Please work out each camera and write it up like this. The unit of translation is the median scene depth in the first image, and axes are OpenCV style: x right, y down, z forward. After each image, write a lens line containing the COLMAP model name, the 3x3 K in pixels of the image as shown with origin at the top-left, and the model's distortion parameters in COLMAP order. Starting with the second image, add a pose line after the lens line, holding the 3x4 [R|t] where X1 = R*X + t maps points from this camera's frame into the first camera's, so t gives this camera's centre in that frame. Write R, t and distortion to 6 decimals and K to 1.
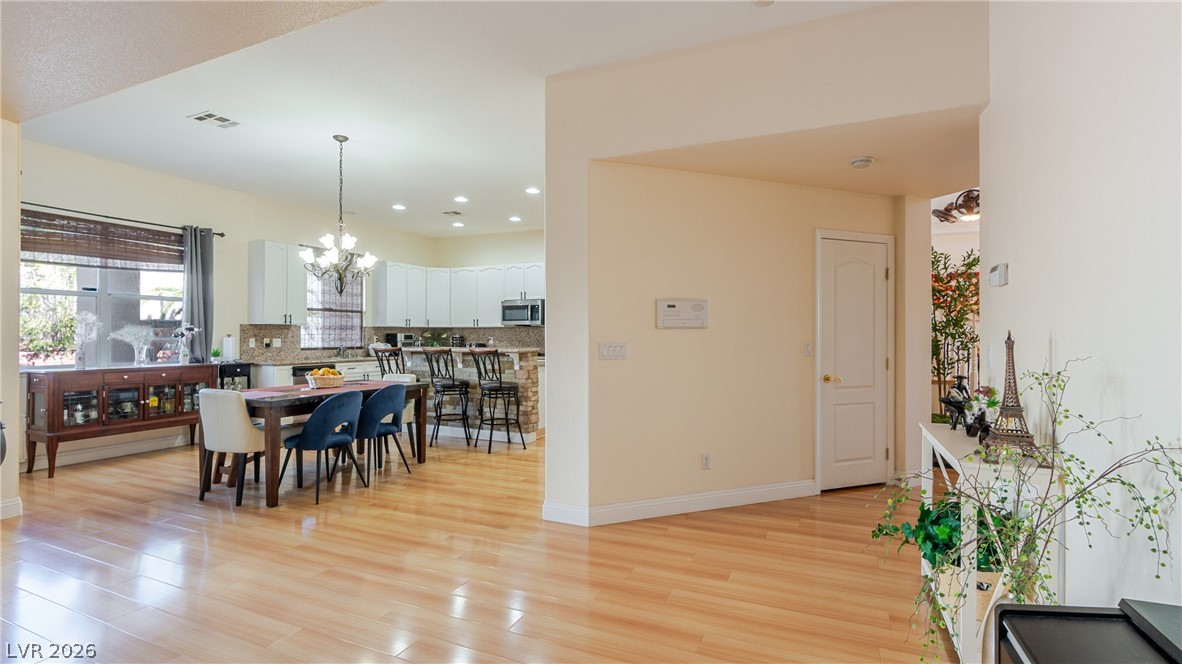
lens RADIAL K [[538.2, 0, 592.3], [0, 538.2, 333.0], [0, 0, 1]] dist [-0.004096, -0.000408]
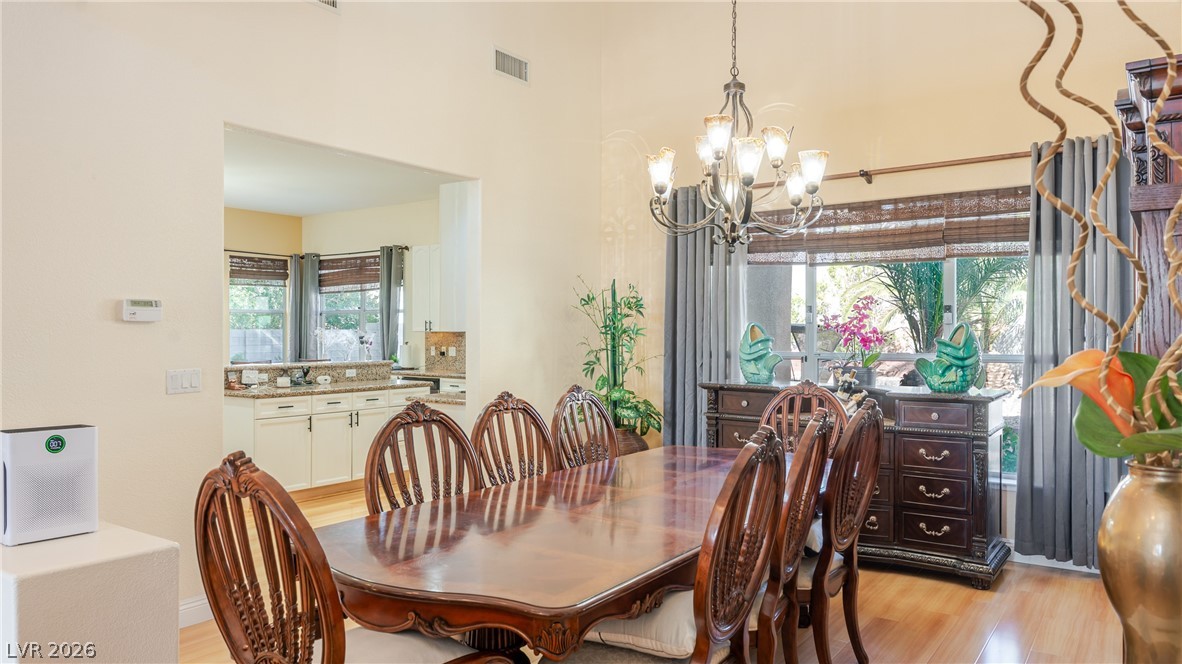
lens RADIAL K [[793.8, 0, 591.0], [0, 793.8, 332.0], [0, 0, 1]] dist [-0.001867, -0.000498]
pose [[-0.203512, -0.004038, -0.979064, 0.806189], [0.000314, 0.999991, -0.004189, -0.010873], [0.979072, -0.001160, -0.203509, 1.753339]]
